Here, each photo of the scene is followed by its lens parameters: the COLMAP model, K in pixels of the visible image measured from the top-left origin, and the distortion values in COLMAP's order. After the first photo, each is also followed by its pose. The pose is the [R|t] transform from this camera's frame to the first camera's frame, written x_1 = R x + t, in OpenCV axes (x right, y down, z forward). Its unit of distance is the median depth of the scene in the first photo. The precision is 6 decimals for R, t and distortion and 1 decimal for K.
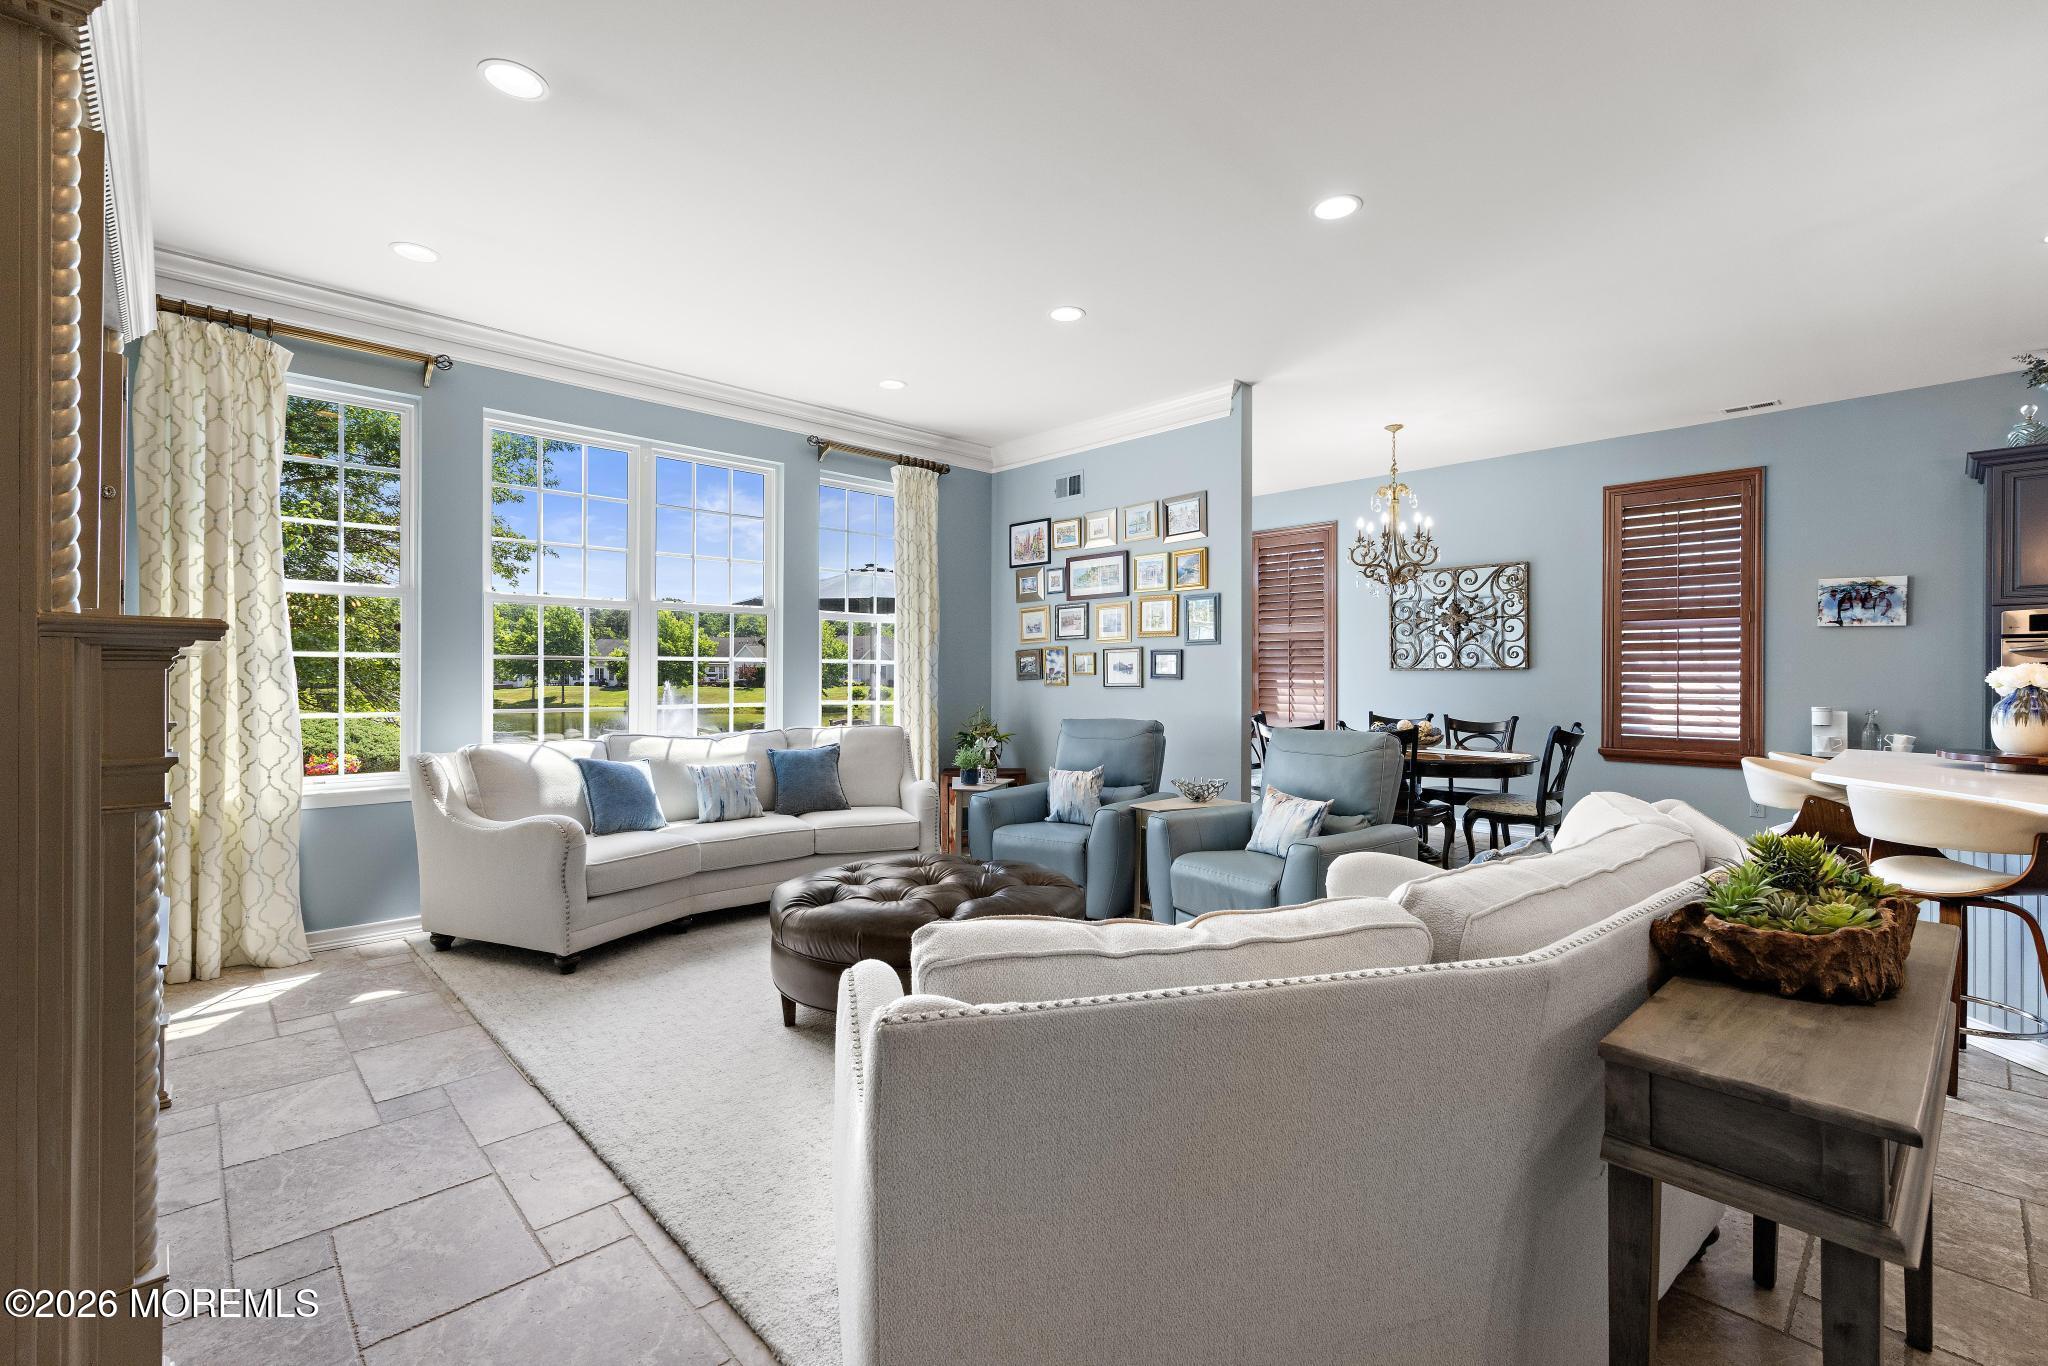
lens RADIAL K [[912.6, 0, 1032.1], [0, 912.6, 672.7], [0, 0, 1]] dist [0.005678, 0.000010]
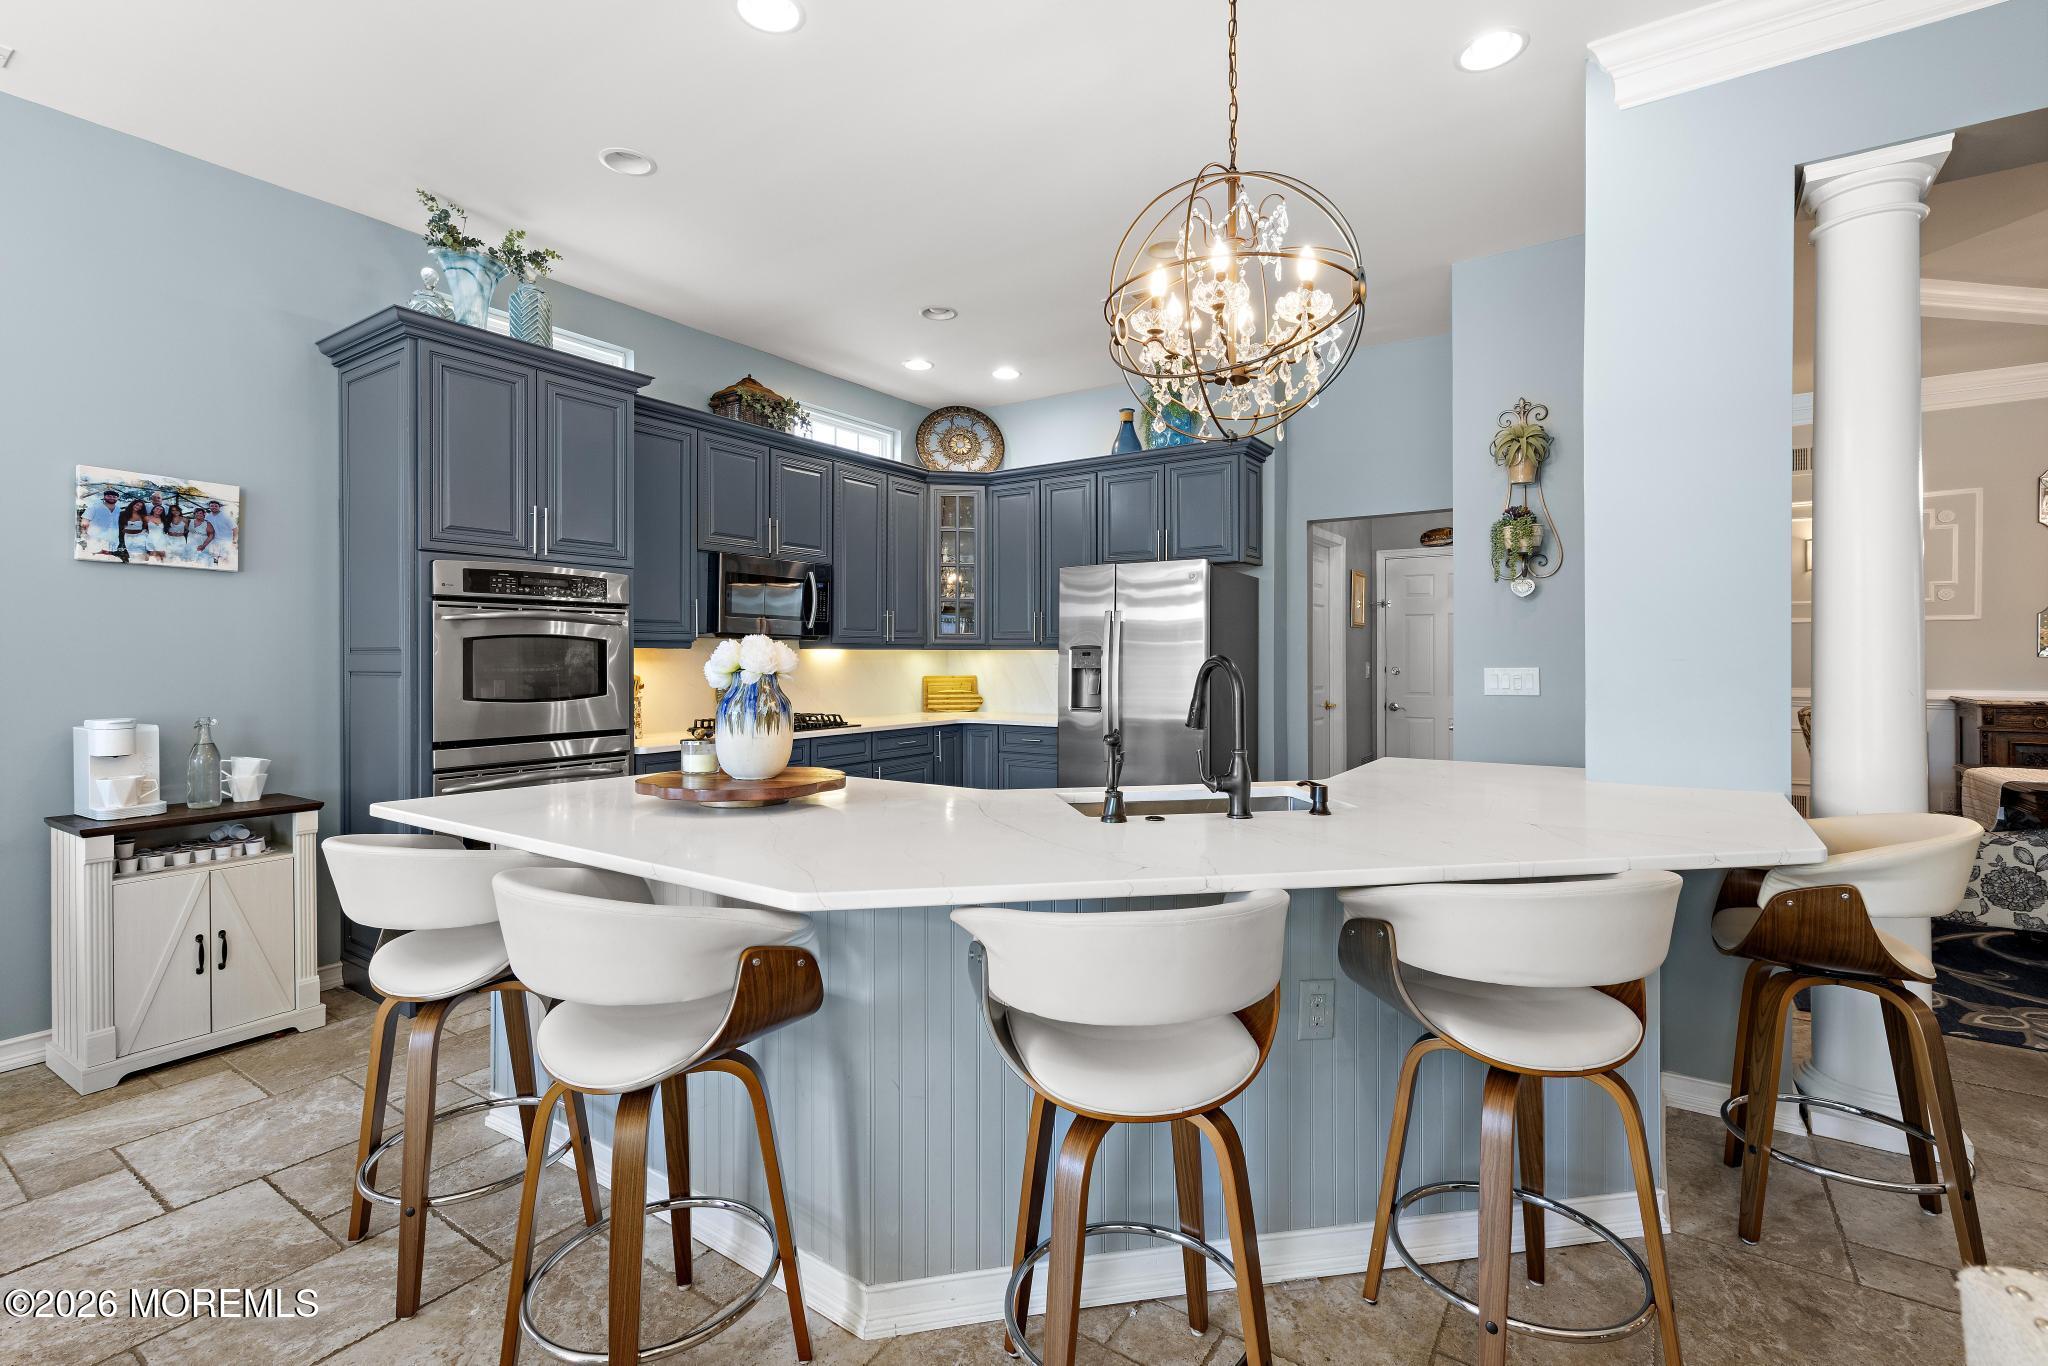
lens RADIAL K [[912.6, 0, 1020.8], [0, 912.6, 662.2], [0, 0, 1]] dist [0.005678, 0.000010]
pose [[-0.200246, -0.007590, 0.979716, 0.264338], [0.000002, 0.999970, 0.007747, 0.001864], [-0.979746, 0.001554, -0.200240, 0.596382]]
